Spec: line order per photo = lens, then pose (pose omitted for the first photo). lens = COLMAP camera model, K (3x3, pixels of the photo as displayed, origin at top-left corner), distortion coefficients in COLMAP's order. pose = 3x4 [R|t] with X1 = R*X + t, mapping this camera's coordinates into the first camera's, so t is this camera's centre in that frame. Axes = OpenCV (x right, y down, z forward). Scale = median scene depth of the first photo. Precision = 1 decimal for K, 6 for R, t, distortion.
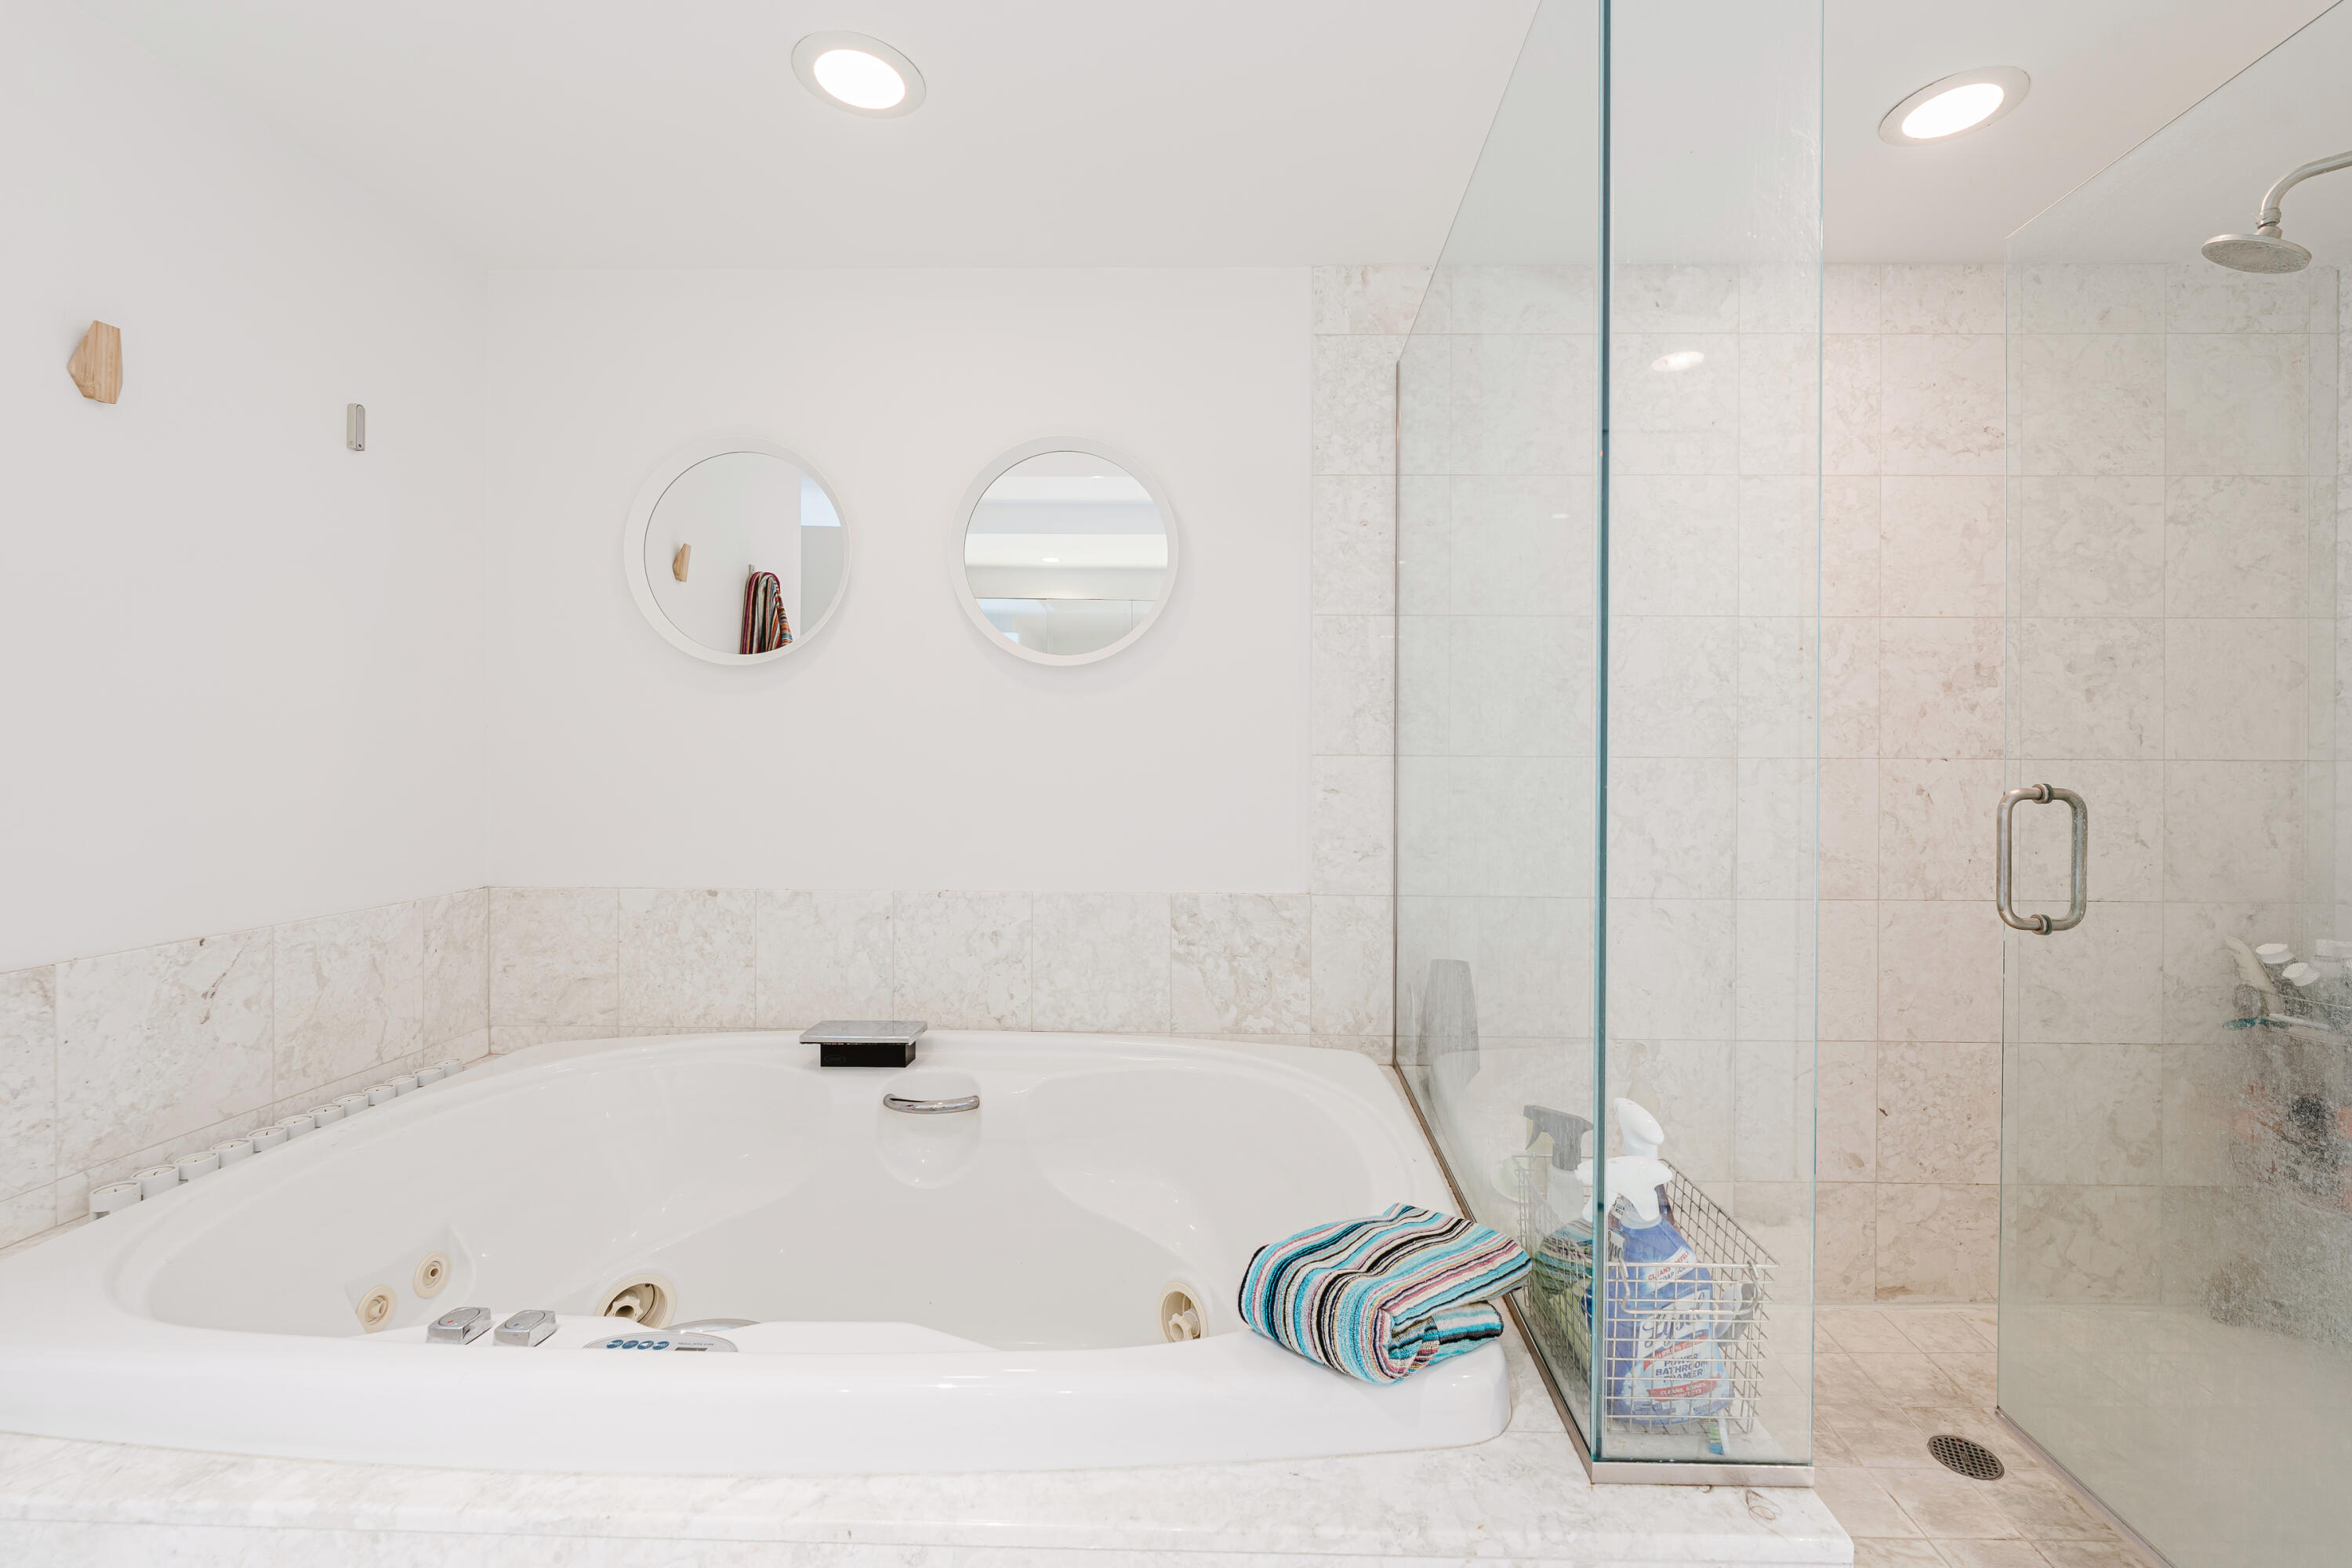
lens RADIAL K [[961.3, 0, 1216.9], [0, 961.3, 760.6], [0, 0, 1]] dist [-0.001778, -0.000952]
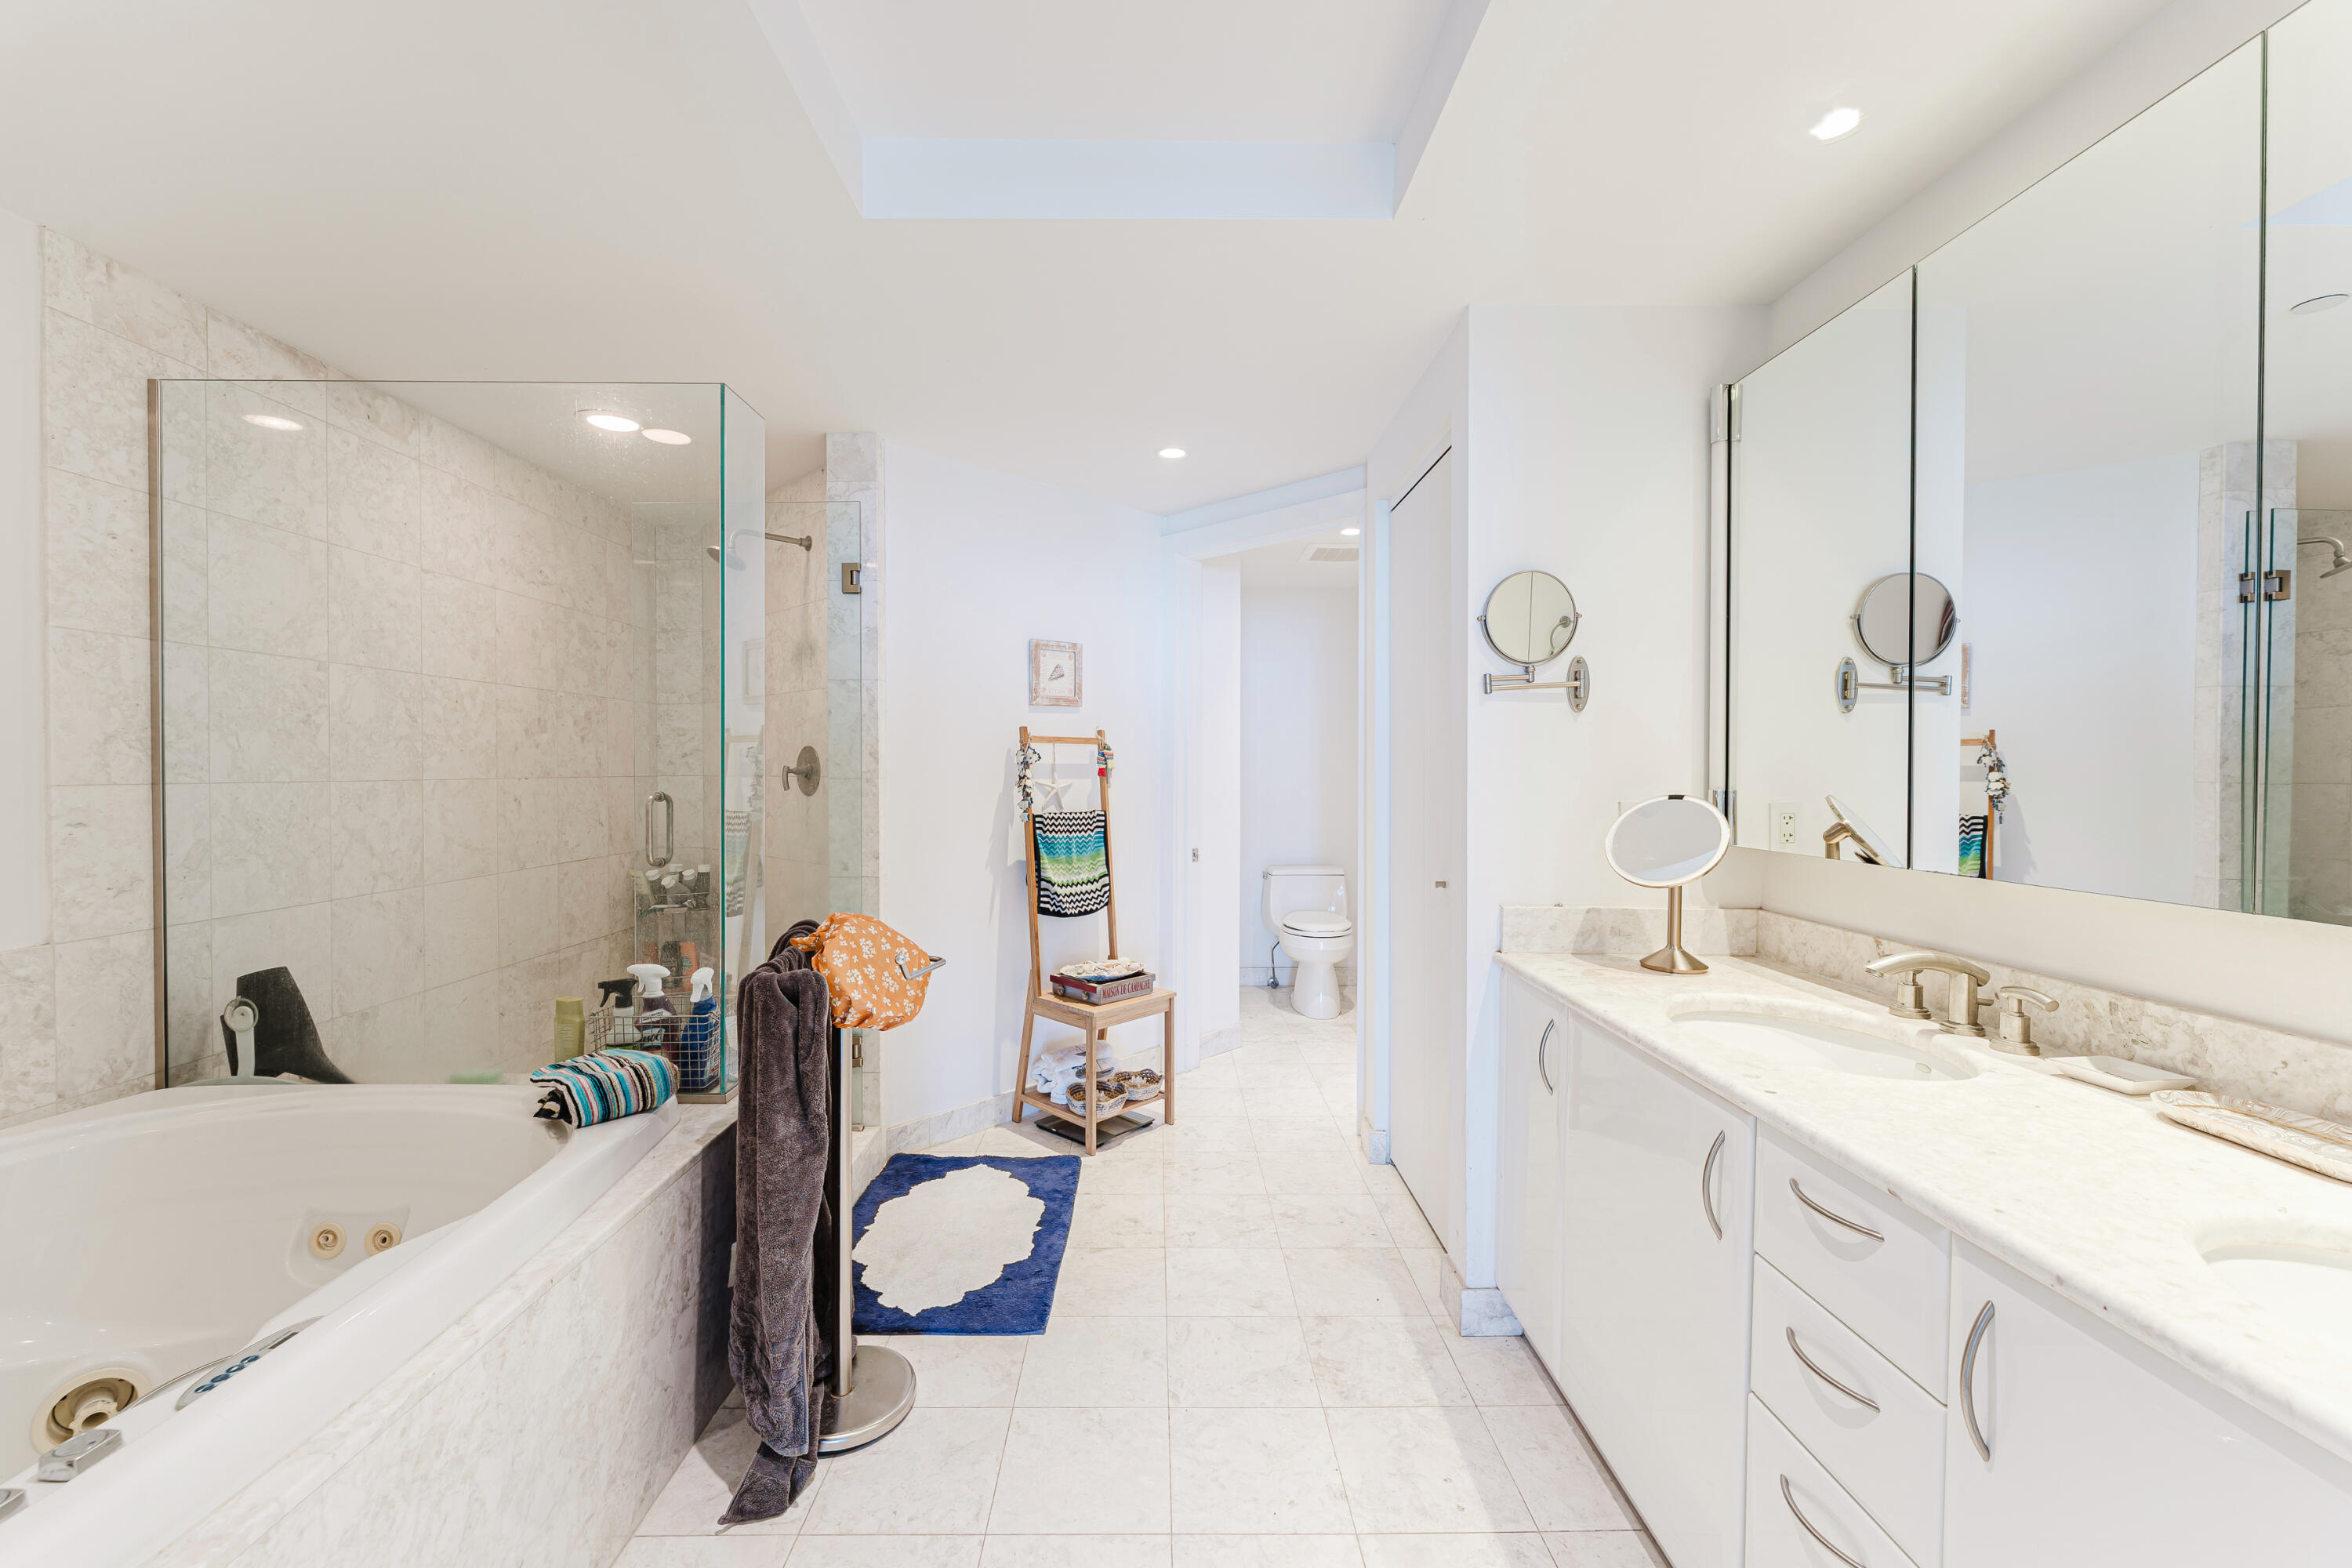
lens RADIAL K [[961.3, 0, 1174.8], [0, 961.3, 778.0], [0, 0, 1]] dist [-0.001778, -0.000952]
pose [[-0.038590, -0.016695, 0.999116, -0.831359], [0.003340, 0.999853, 0.016837, -0.024534], [-0.999250, 0.003987, -0.038528, 0.007191]]
